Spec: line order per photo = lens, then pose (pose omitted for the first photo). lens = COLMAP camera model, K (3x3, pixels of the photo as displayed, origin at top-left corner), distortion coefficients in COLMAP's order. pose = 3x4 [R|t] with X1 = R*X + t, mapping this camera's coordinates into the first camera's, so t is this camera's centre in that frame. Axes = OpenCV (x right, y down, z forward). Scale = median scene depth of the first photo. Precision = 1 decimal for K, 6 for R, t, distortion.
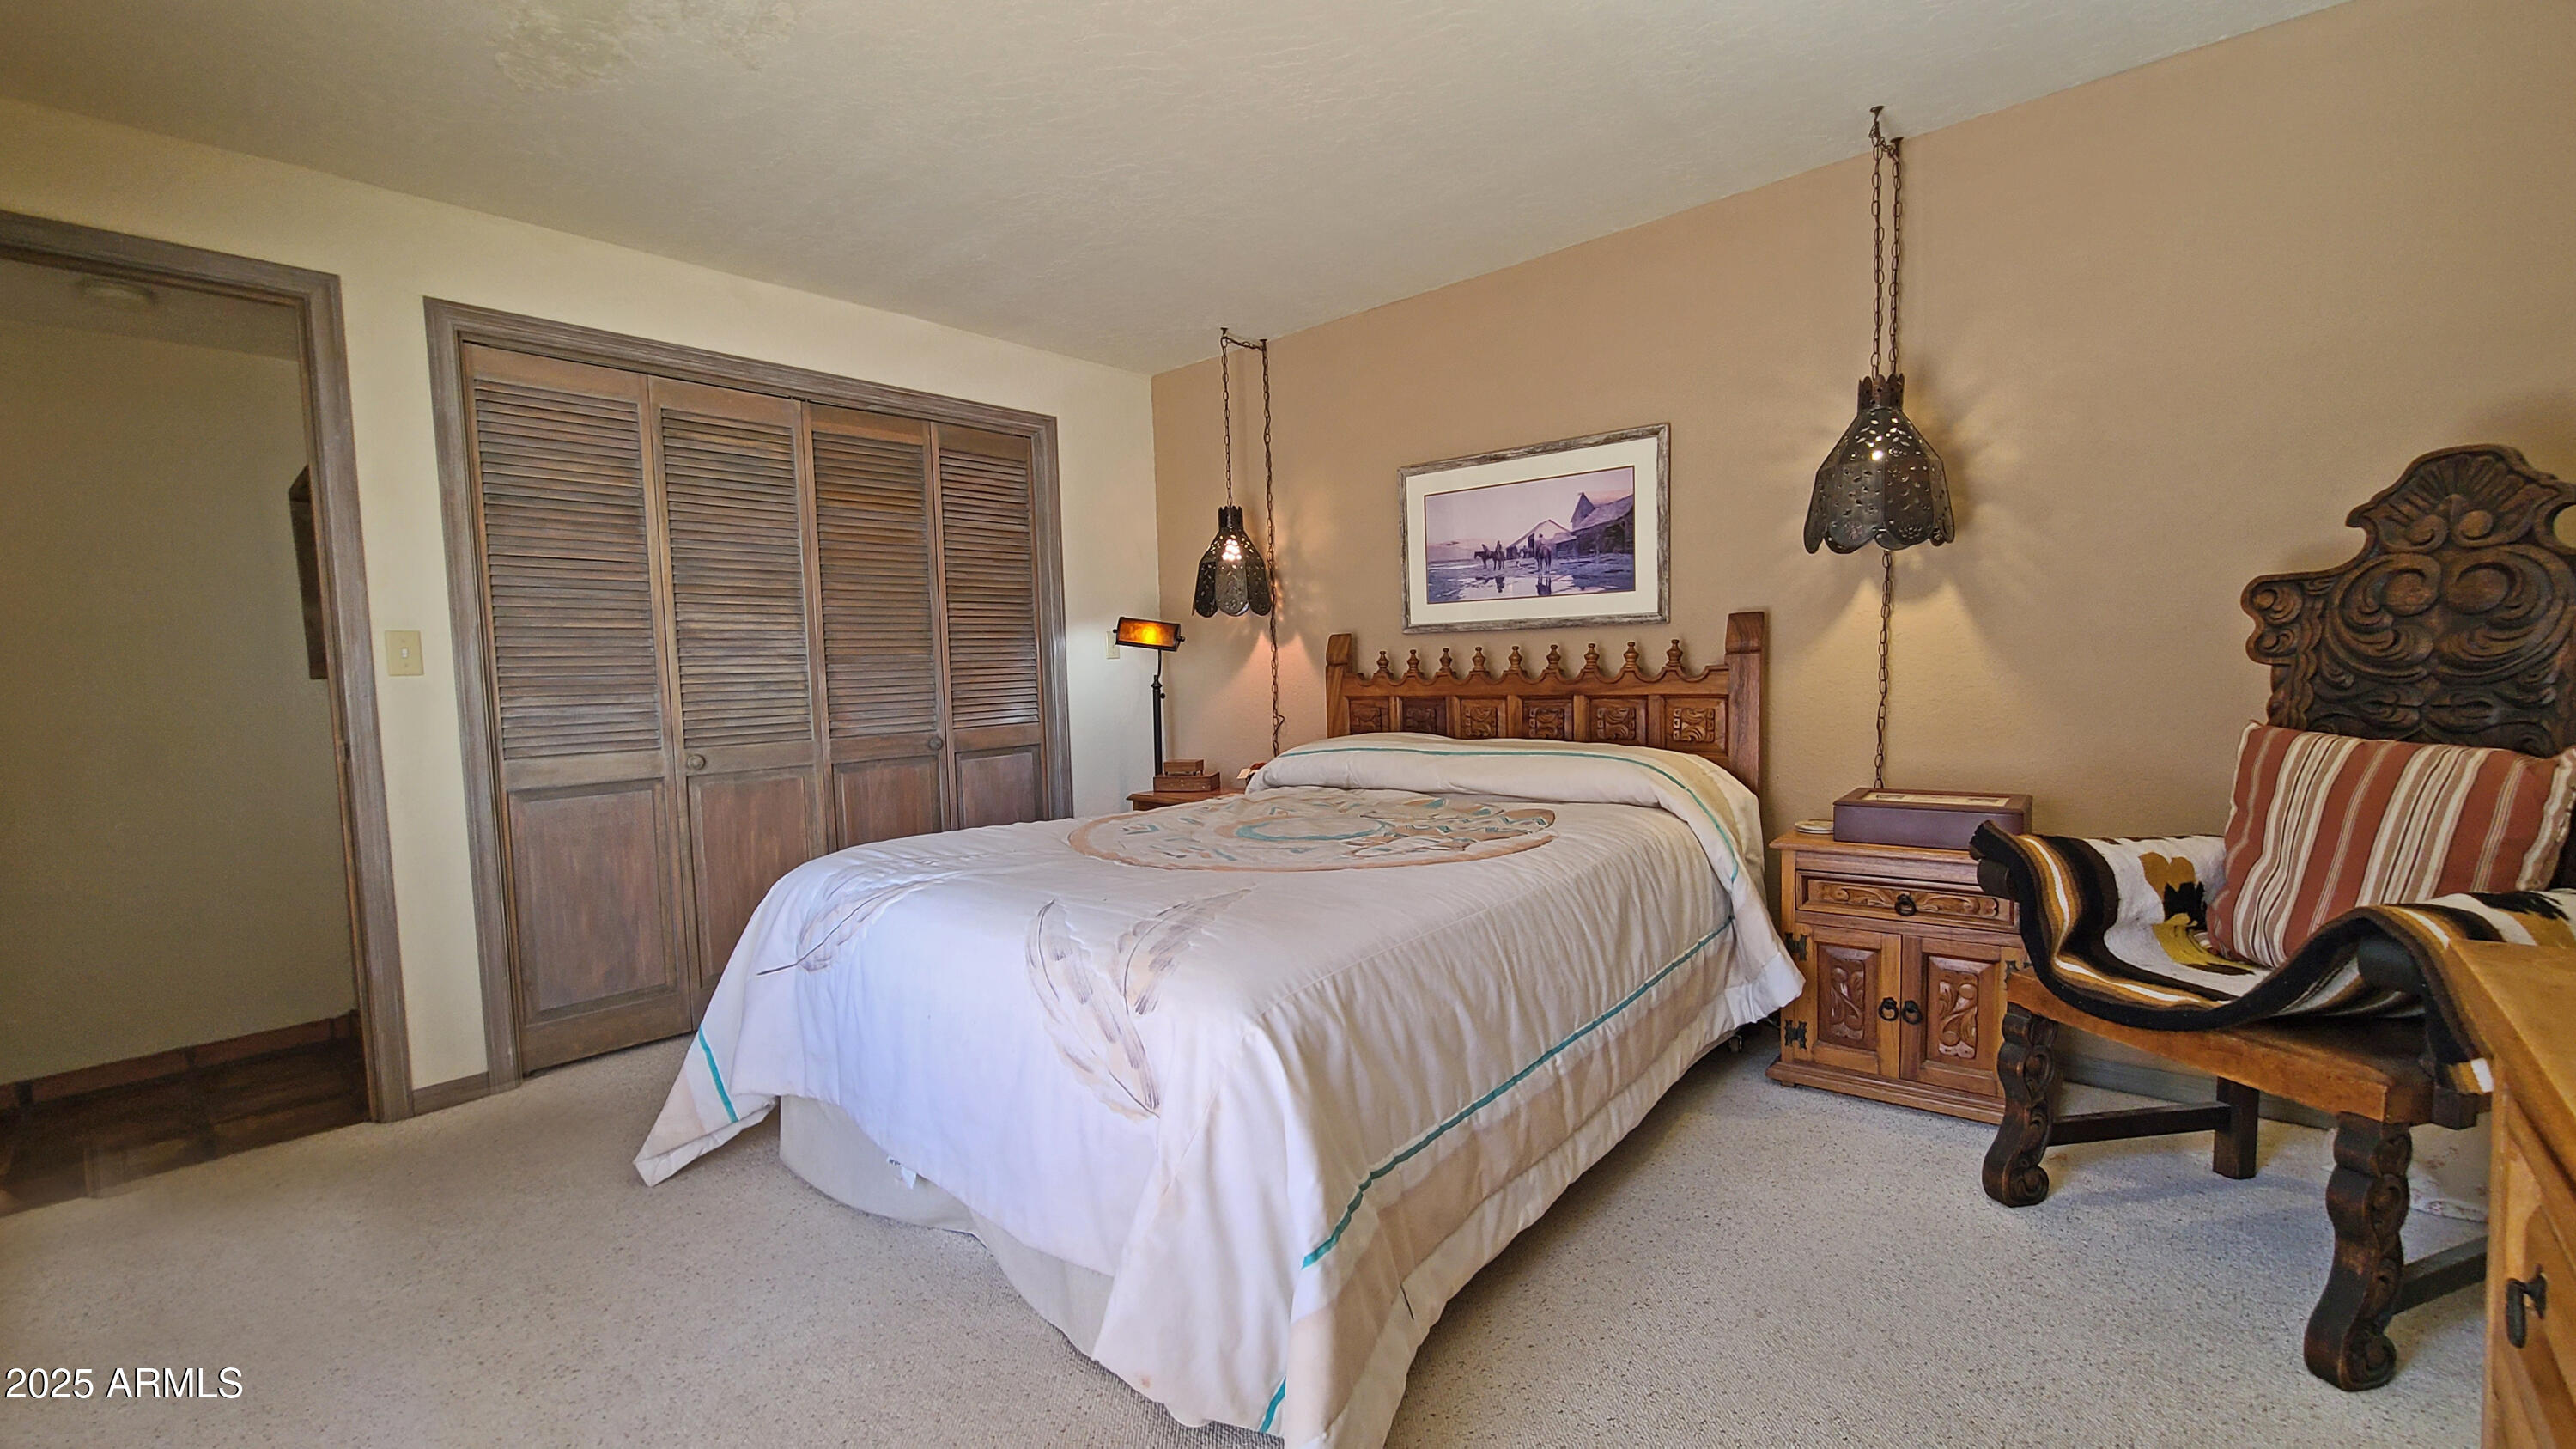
lens RADIAL K [[1068.2, 0, 1286.2], [0, 1068.2, 736.7], [0, 0, 1]] dist [-0.000849, -0.000011]
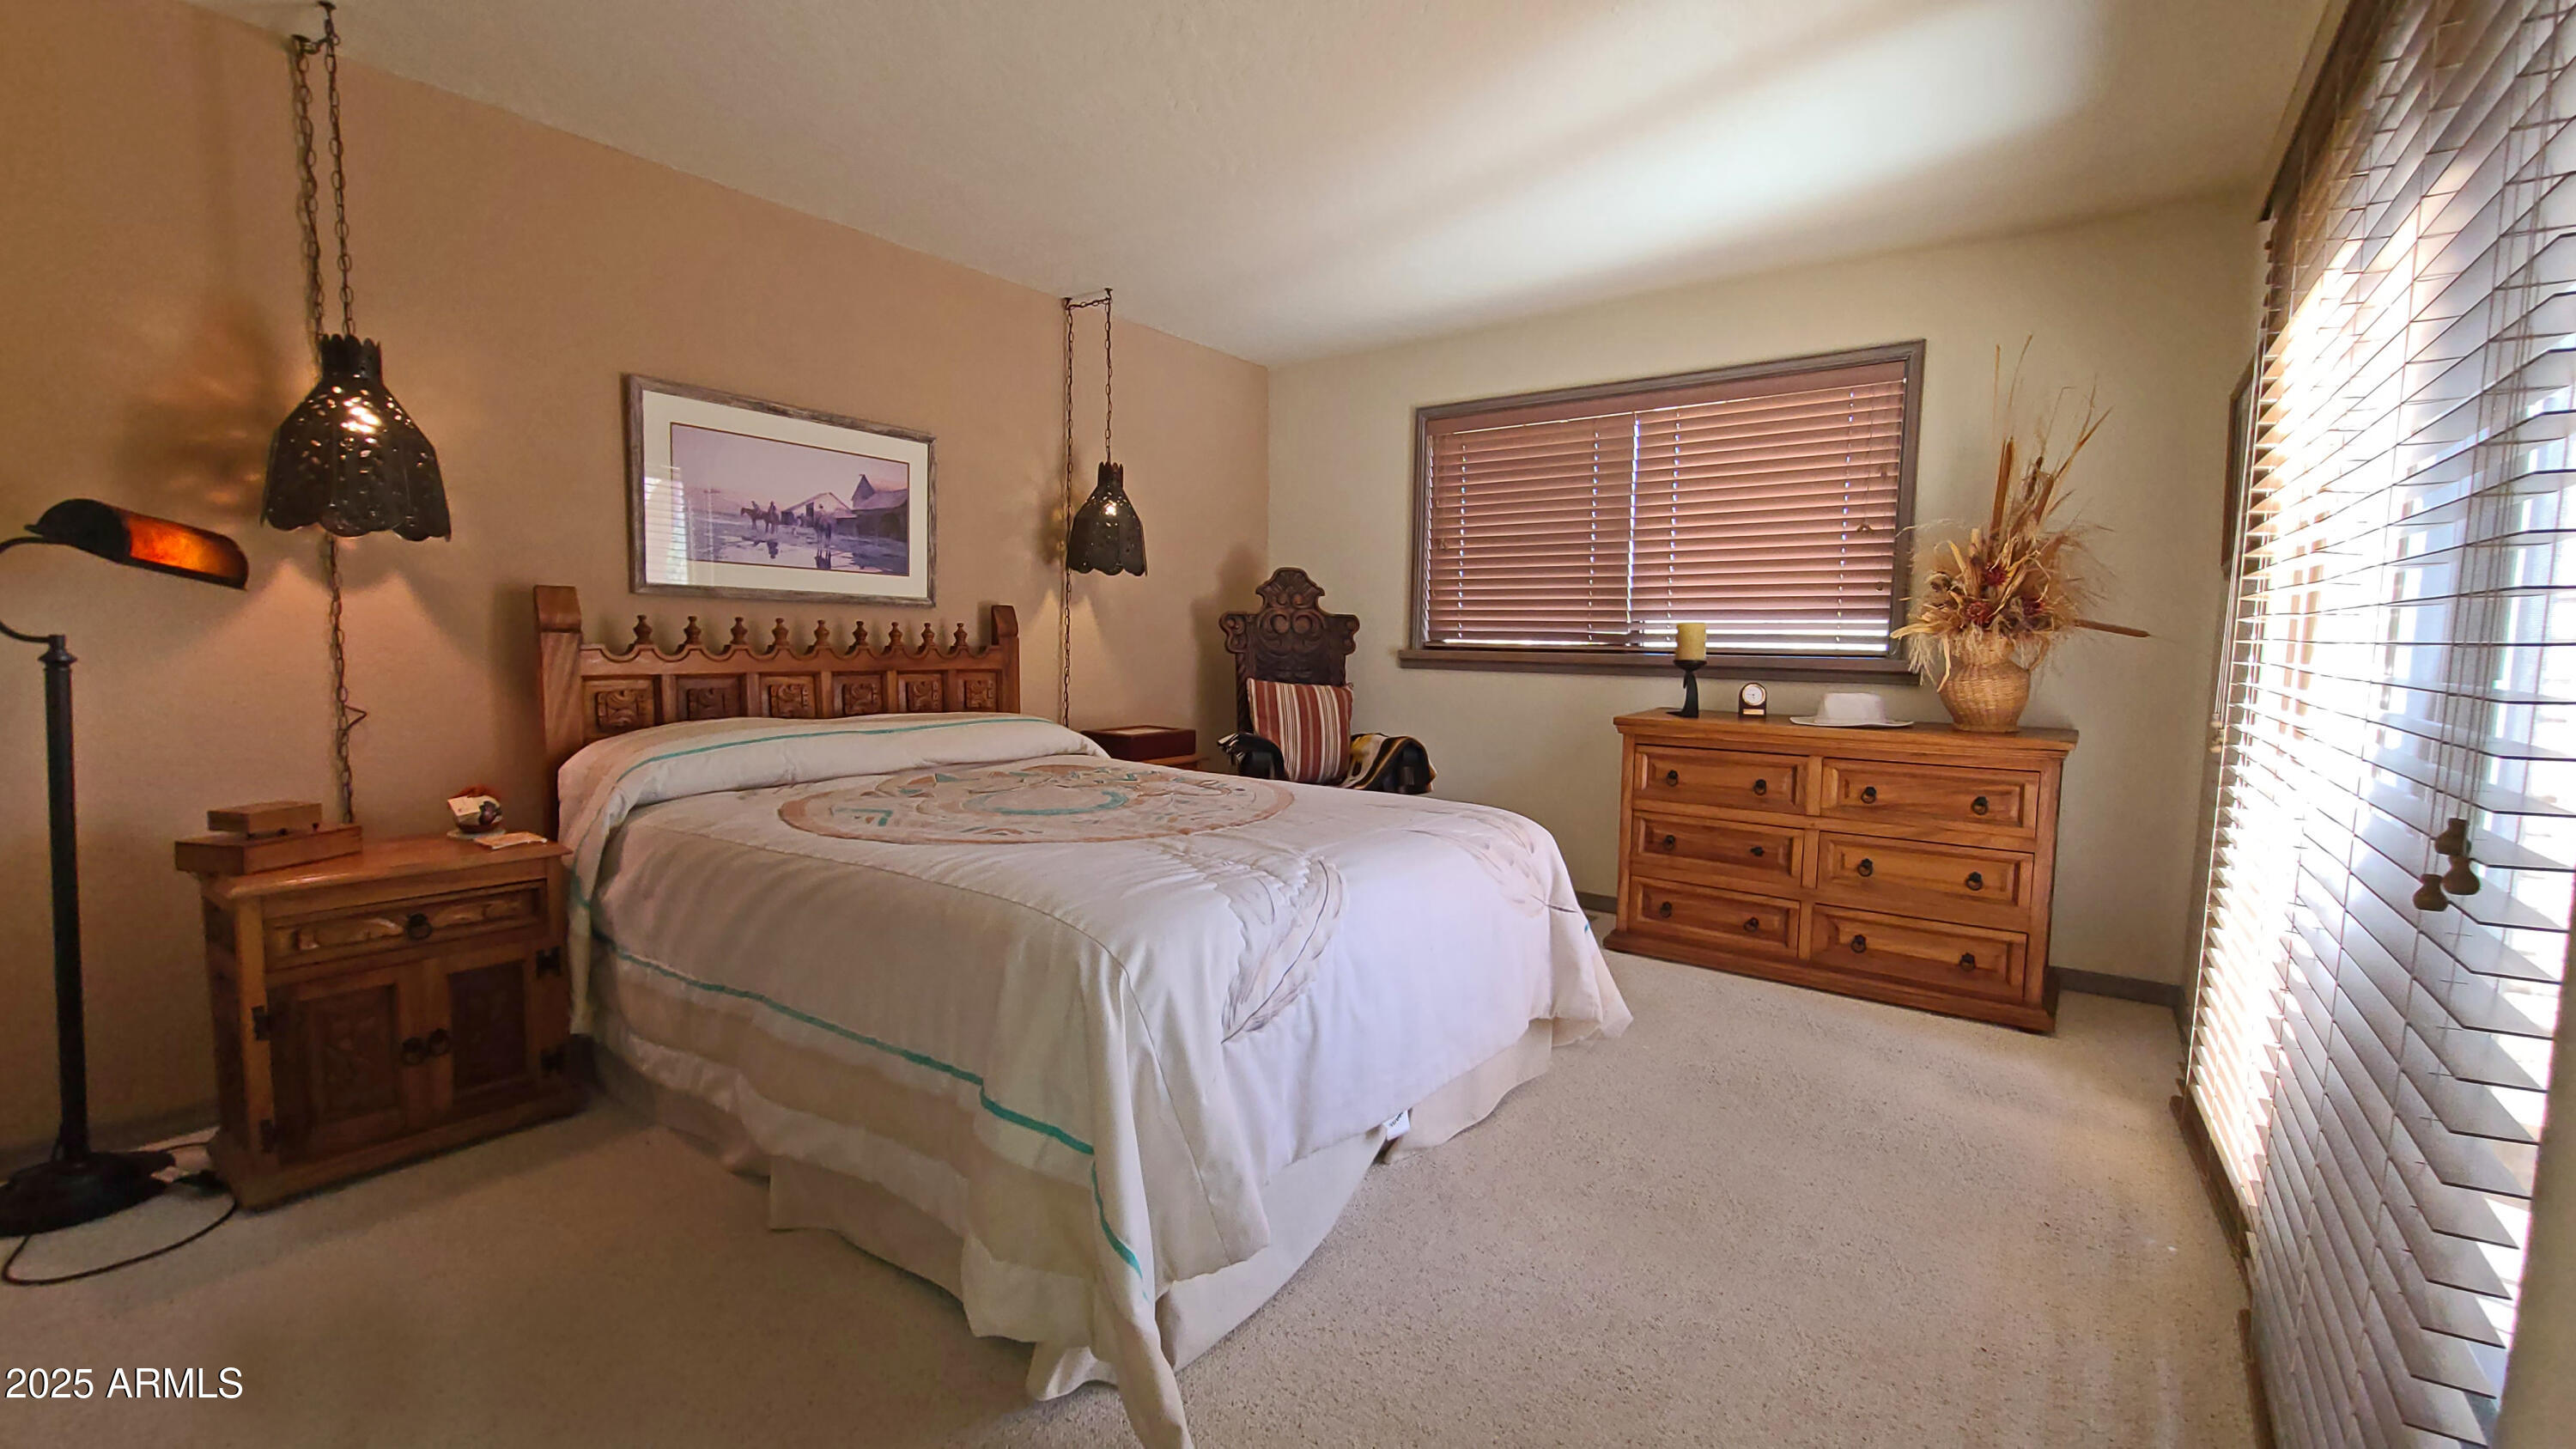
lens RADIAL K [[1068.2, 0, 1286.0], [0, 1068.2, 726.5], [0, 0, 1]] dist [-0.000849, -0.000011]
pose [[-0.074469, -0.039618, 0.996436, -0.769655], [0.063527, 0.996992, 0.044388, -0.006234], [-0.995198, 0.066607, -0.071729, 0.669753]]
